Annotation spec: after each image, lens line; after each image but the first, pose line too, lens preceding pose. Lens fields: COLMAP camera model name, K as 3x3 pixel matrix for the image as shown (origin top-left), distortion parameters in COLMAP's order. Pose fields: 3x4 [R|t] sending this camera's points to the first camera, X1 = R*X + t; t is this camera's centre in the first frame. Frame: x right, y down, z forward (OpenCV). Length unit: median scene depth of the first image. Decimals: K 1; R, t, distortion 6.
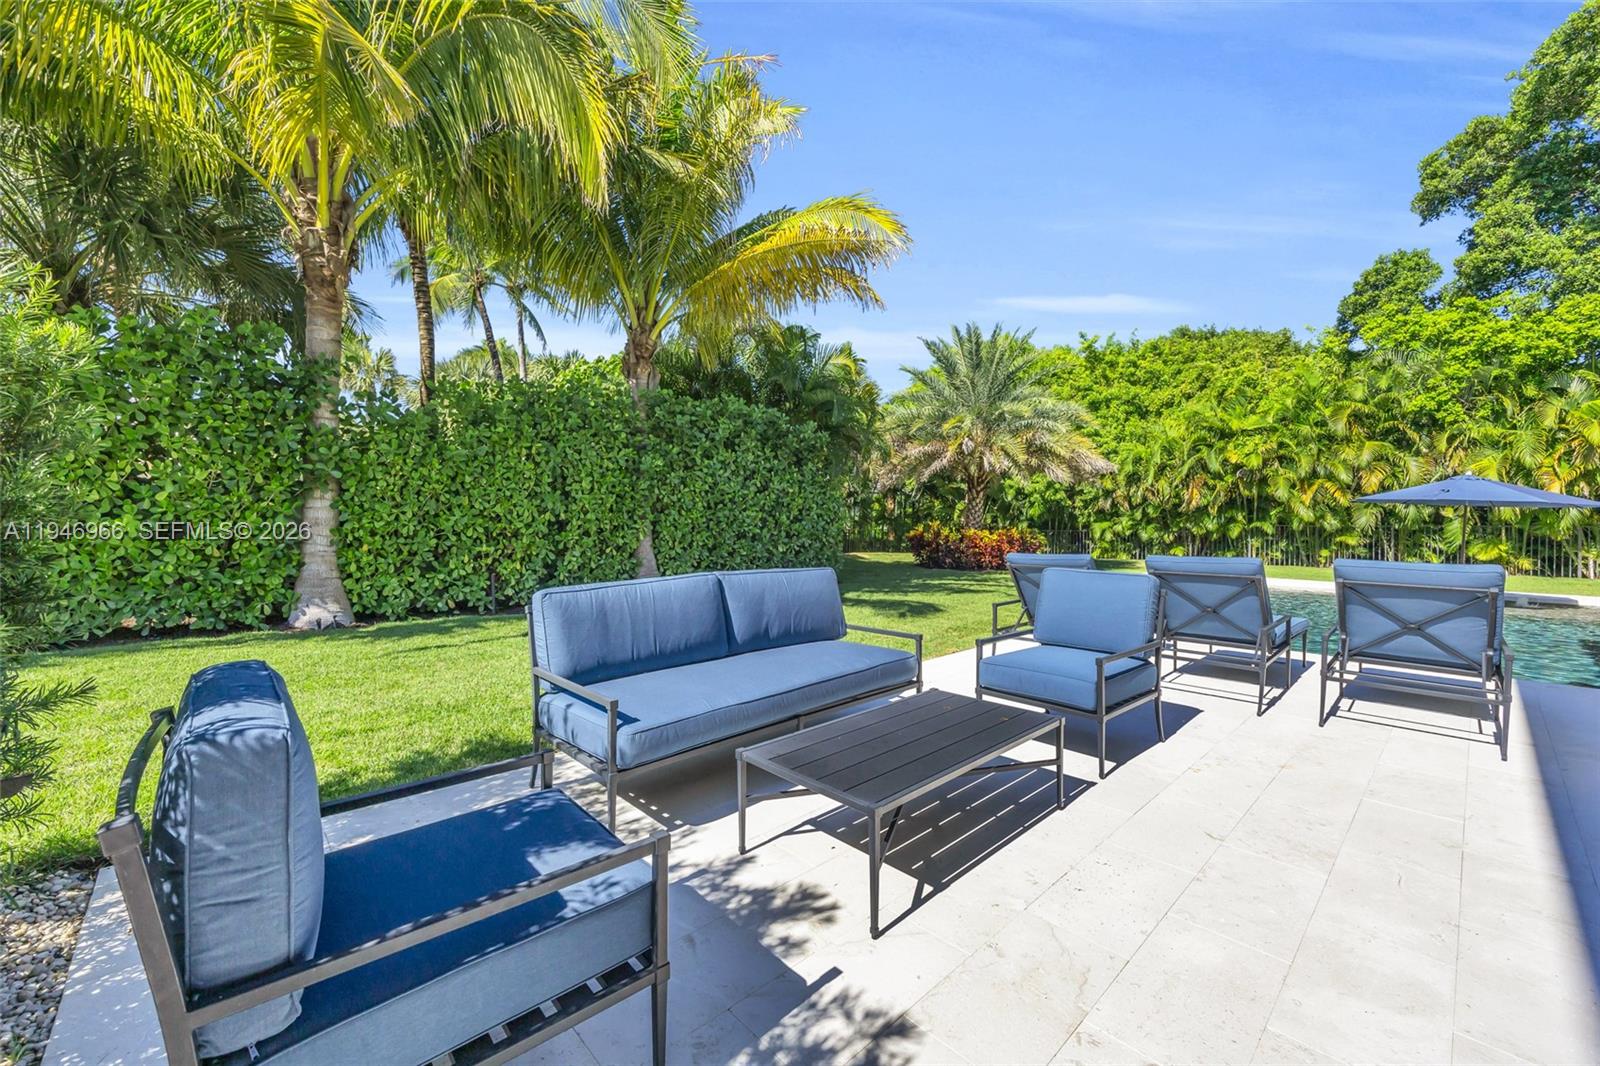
lens RADIAL K [[622.1, 0, 778.9], [0, 622.1, 527.5], [0, 0, 1]] dist [0.009792, 0.000105]
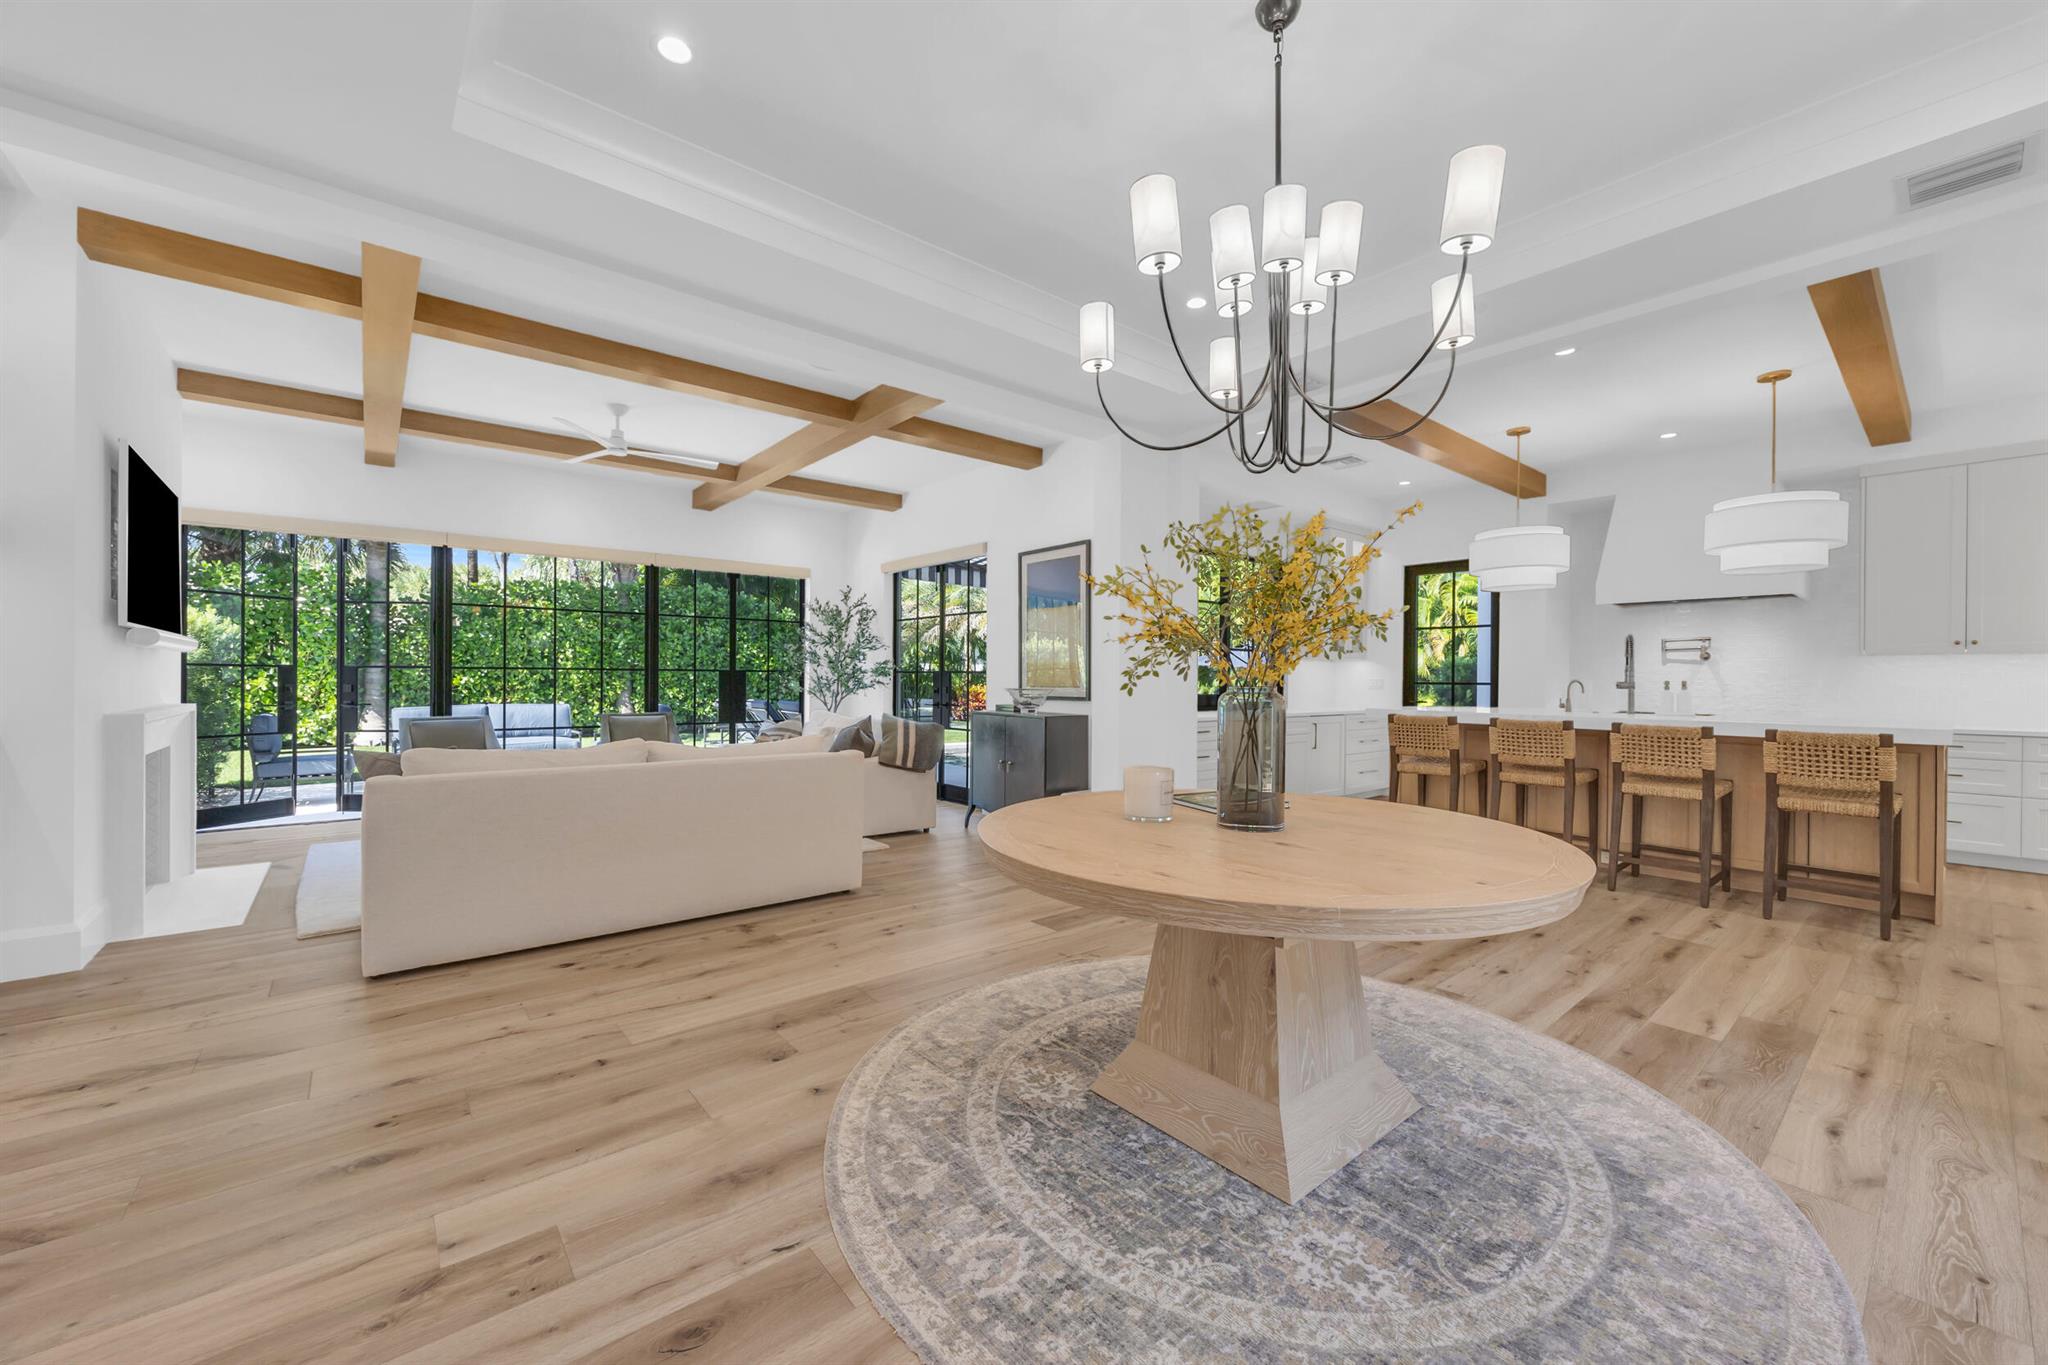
lens RADIAL K [[792.2, 0, 1024.0], [0, 792.2, 682.5], [0, 0, 1]] dist [-0.002285, -0.000560]
pose [[0.999040, 0.000085, -0.043797, 0.871873], [-0.000118, 1.000000, -0.000748, -0.003281], [0.043796, 0.000753, 0.999040, -0.814295]]
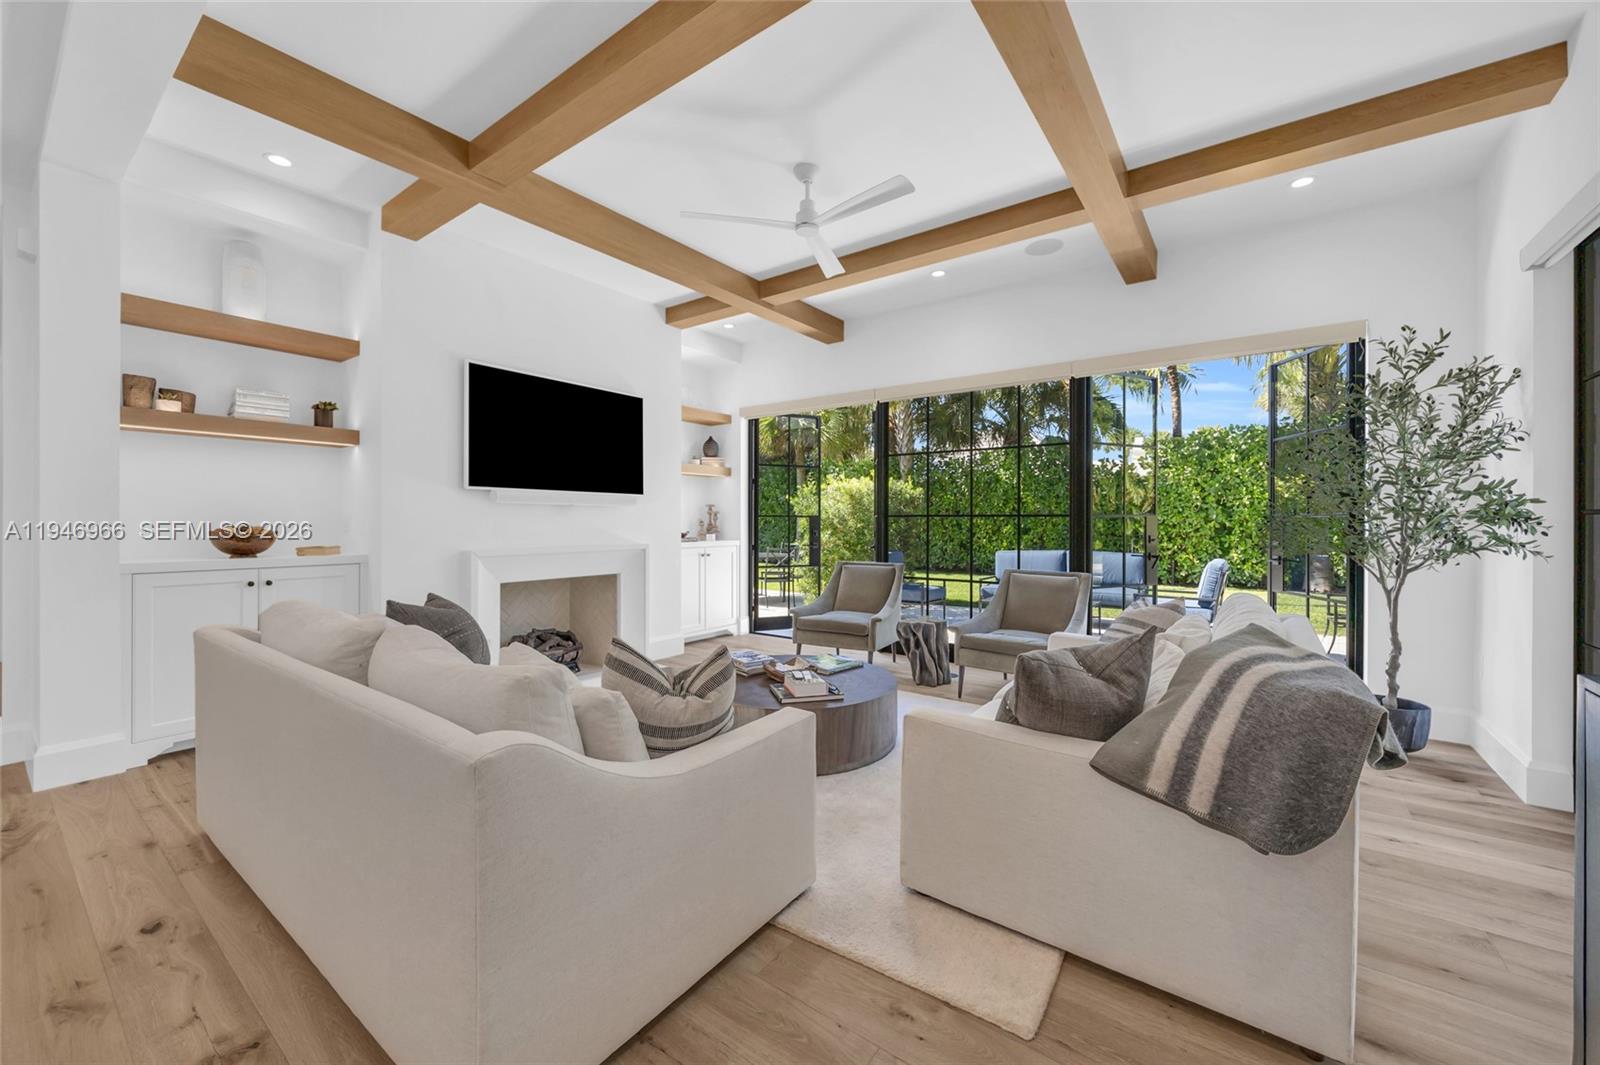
lens RADIAL K [[614.0, 0, 801.6], [0, 614.0, 524.5], [0, 0, 1]] dist [0.001102, 0.000156]
pose [[0.197215, 0.000909, -0.980360, 0.887878], [-0.008592, 0.999963, -0.000801, -0.008646], [0.980323, 0.008581, 0.197215, -0.232945]]
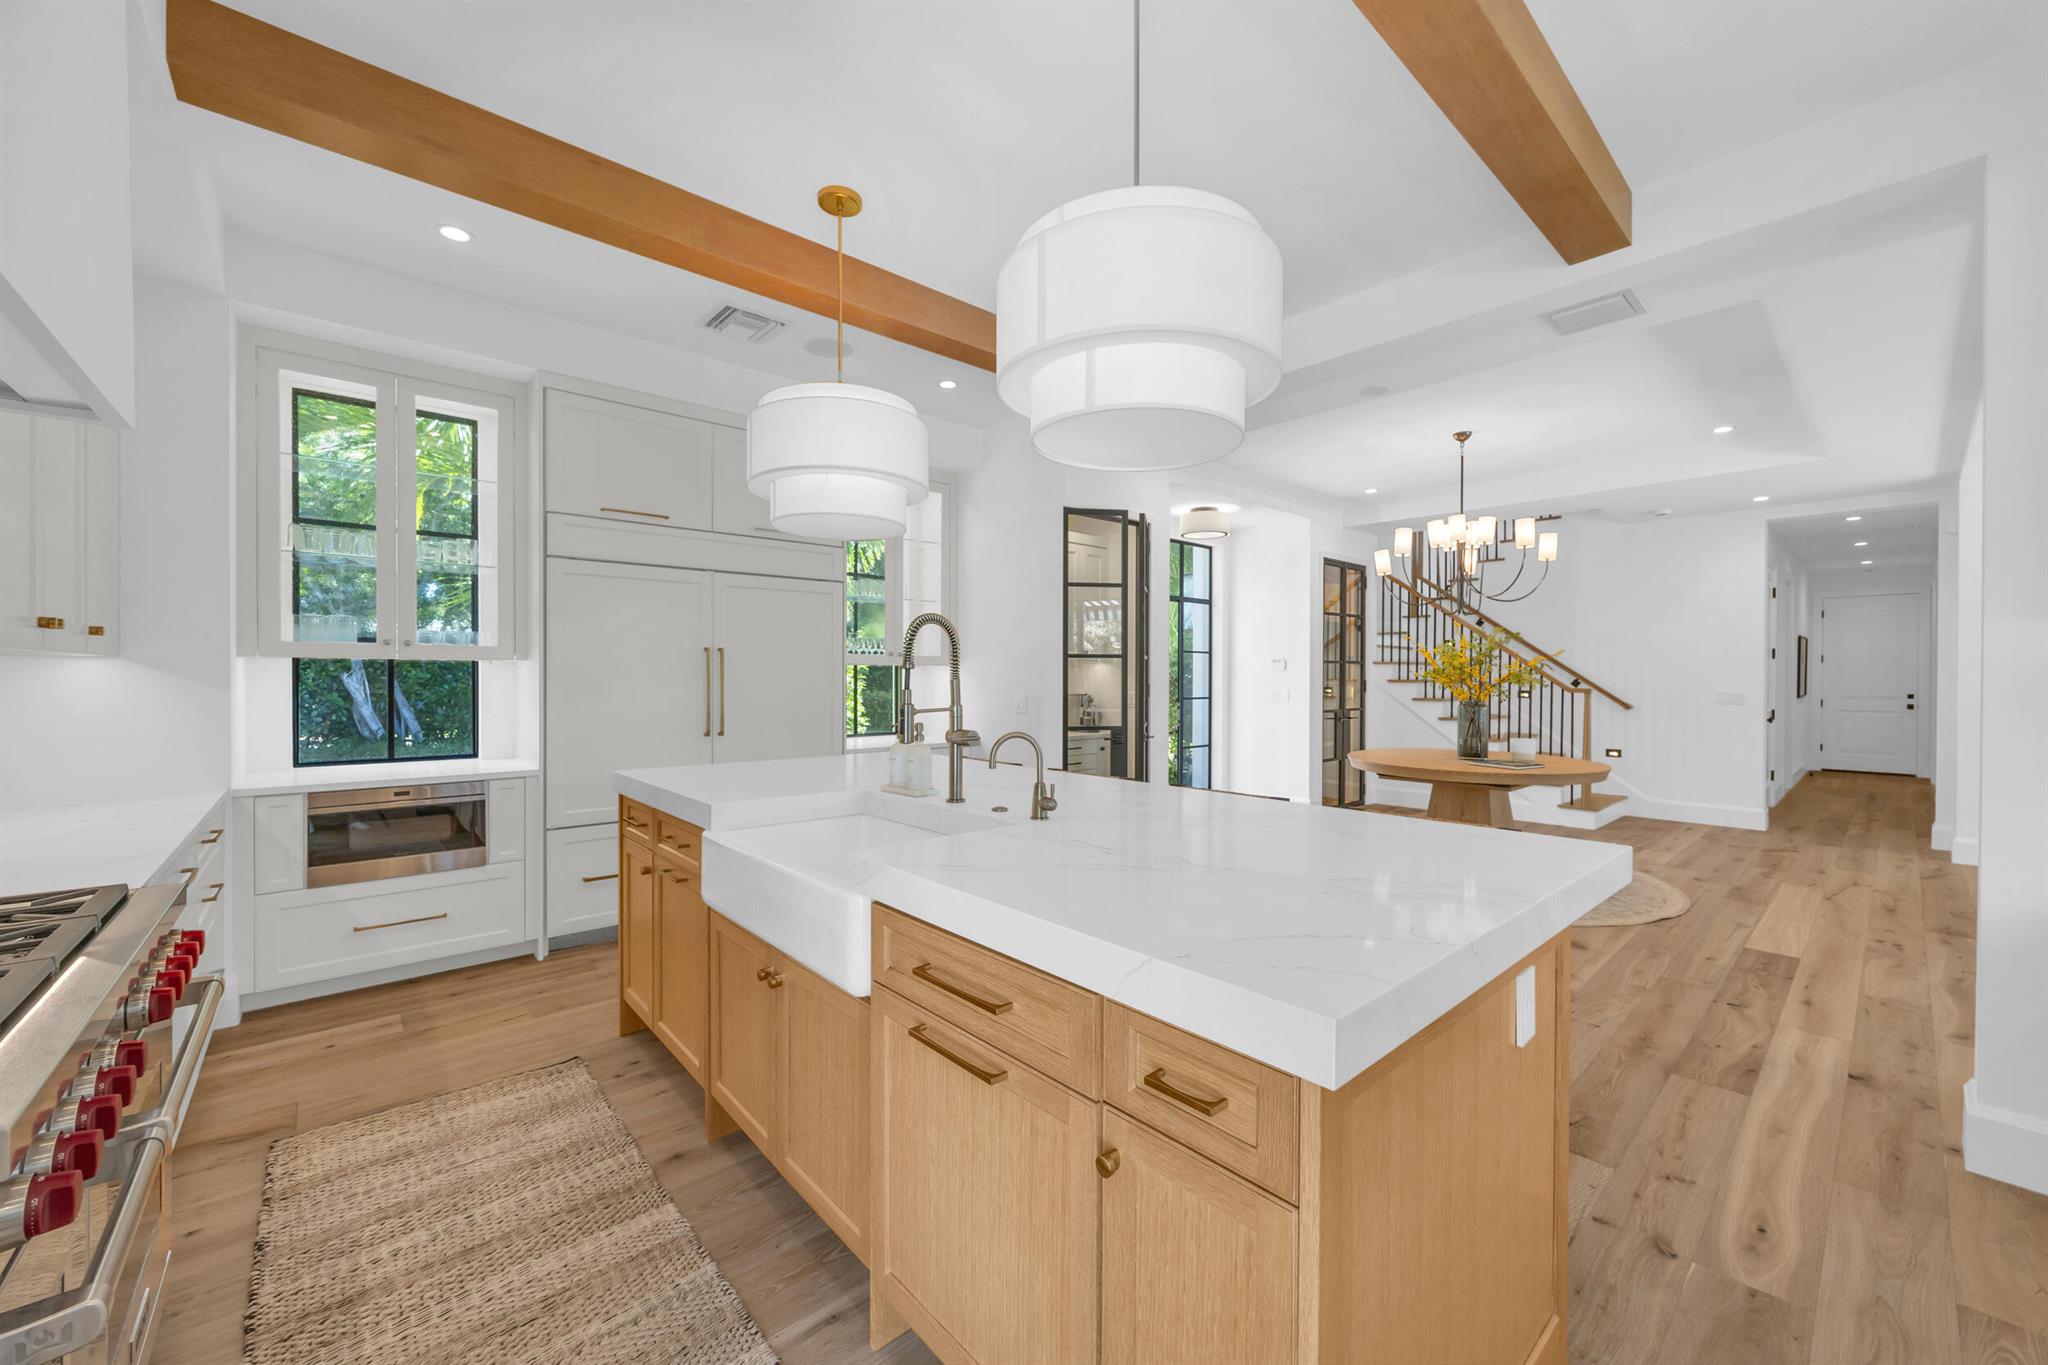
lens RADIAL K [[786.9, 0, 1020.2], [0, 786.9, 677.1], [0, 0, 1]] dist [-0.001354, -0.000001]
pose [[-0.999866, -0.010817, 0.012252, 1.320407], [-0.010690, 0.999888, 0.010430, -0.025953], [-0.012363, 0.010298, -0.999871, 0.151685]]
